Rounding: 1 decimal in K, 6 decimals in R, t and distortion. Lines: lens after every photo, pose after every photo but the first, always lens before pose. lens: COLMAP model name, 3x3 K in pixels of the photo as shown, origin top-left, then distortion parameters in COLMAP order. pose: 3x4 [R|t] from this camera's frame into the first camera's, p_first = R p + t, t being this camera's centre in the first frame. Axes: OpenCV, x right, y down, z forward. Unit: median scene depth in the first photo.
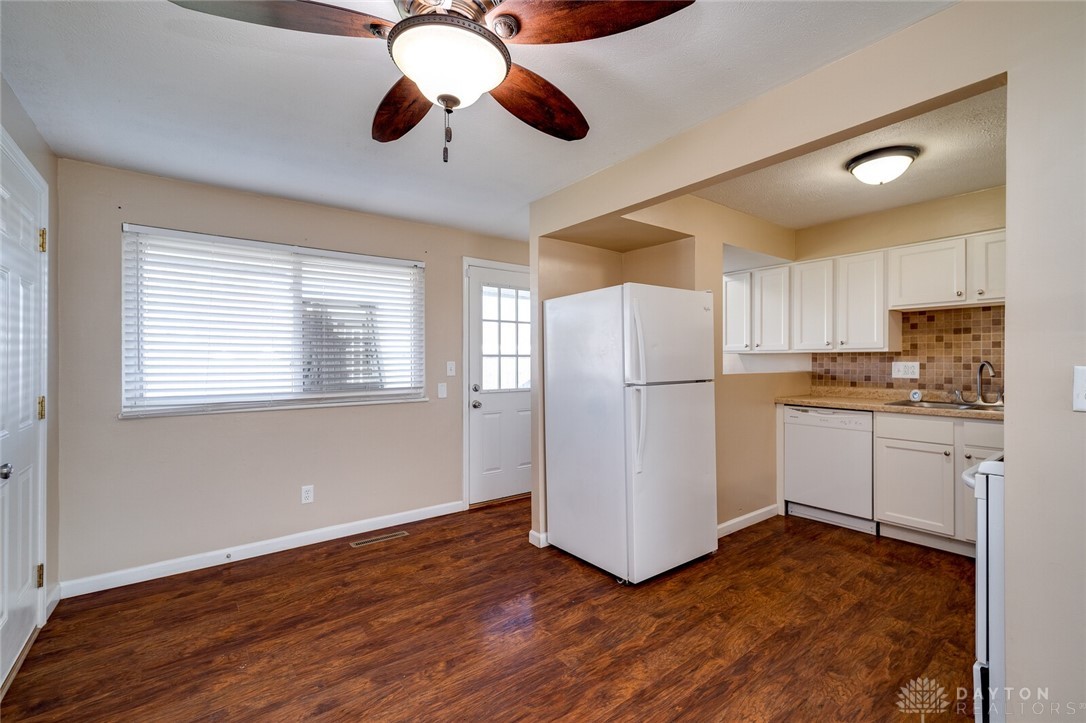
lens RADIAL K [[473.3, 0, 543.0], [0, 473.3, 361.5], [0, 0, 1]] dist [0.001016, -0.000008]
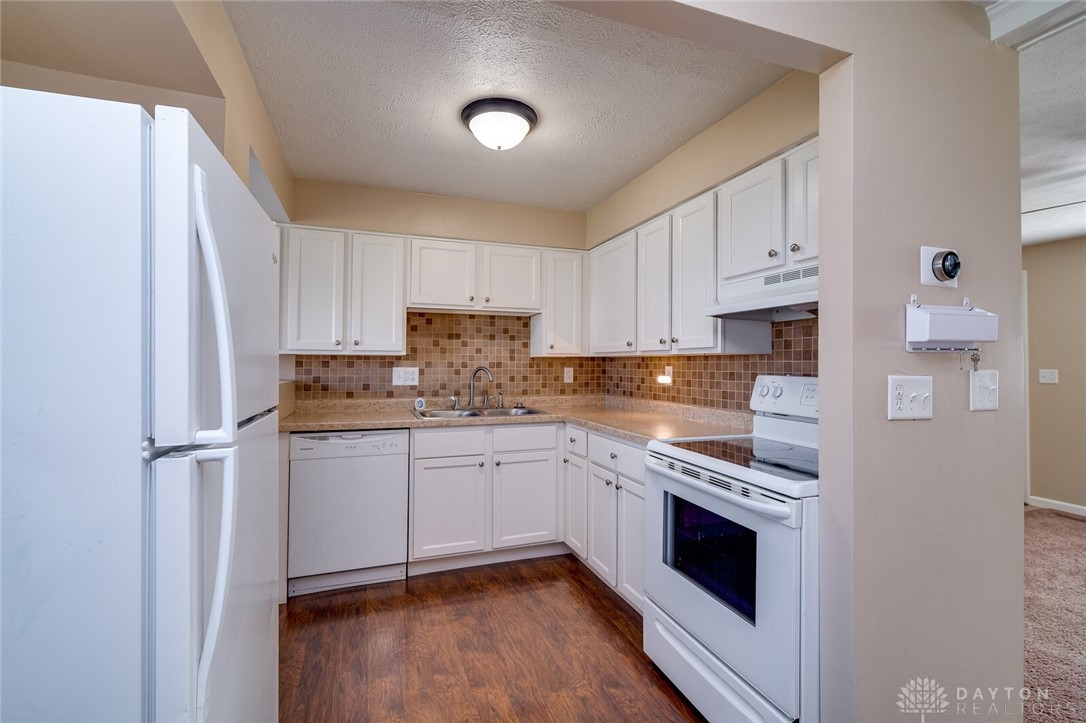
lens RADIAL K [[473.3, 0, 543.0], [0, 473.3, 361.5], [0, 0, 1]] dist [0.001016, -0.000008]
pose [[0.302737, 0.010860, 0.953012, -0.013475], [-0.000811, 0.999938, -0.011137, -0.000427], [-0.953074, 0.002598, 0.302727, 0.551646]]
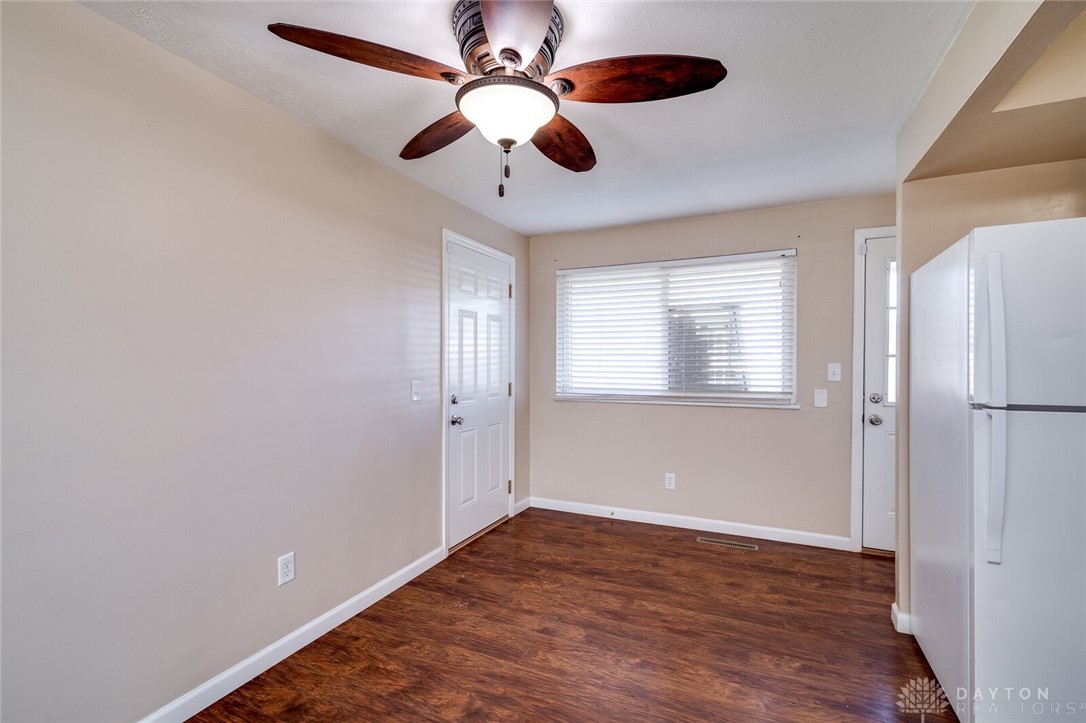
lens RADIAL K [[475.7, 0, 539.7], [0, 475.7, 369.7], [0, 0, 1]] dist [-0.000642, -0.000126]
pose [[0.465247, 0.016707, -0.885023, 0.348915], [-0.002969, 0.999846, 0.017314, -0.002424], [0.885176, -0.005427, 0.465224, 0.201886]]
